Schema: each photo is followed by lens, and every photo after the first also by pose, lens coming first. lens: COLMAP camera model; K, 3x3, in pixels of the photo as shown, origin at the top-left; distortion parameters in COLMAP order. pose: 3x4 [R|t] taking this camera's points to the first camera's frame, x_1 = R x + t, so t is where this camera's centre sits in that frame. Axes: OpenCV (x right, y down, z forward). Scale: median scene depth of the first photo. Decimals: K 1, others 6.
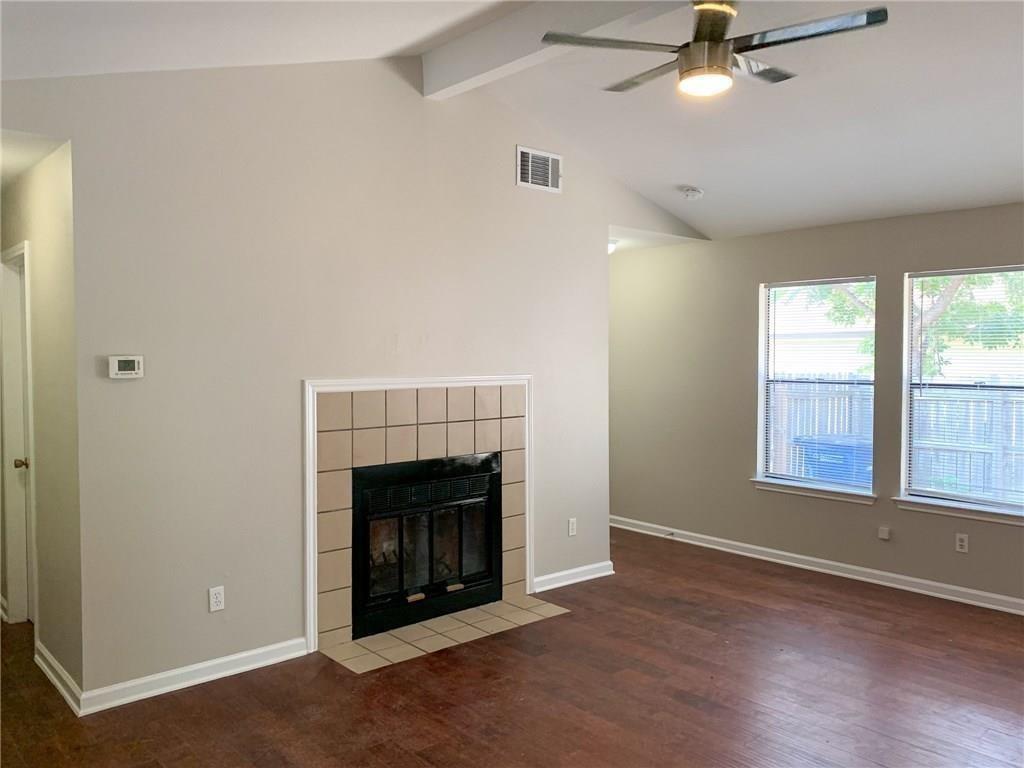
lens RADIAL K [[789.1, 0, 512.0], [0, 789.1, 384.0], [0, 0, 1]] dist [0.030330, -0.024627]
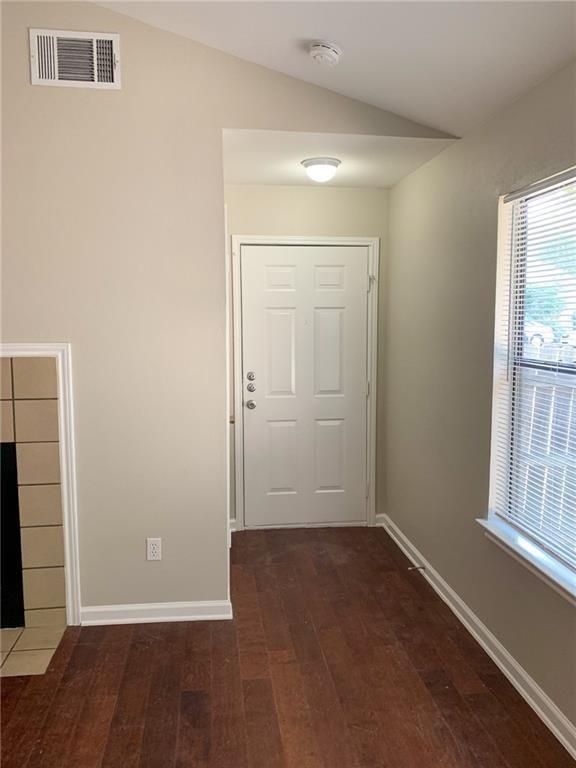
lens RADIAL K [[591.8, 0, 288.0], [0, 591.8, 384.0], [0, 0, 1]] dist [0.030330, -0.024627]
pose [[0.836871, 0.055996, -0.544529, 0.538741], [-0.022489, 0.997431, 0.068007, -0.017932], [0.546938, -0.044668, 0.835981, 0.675646]]
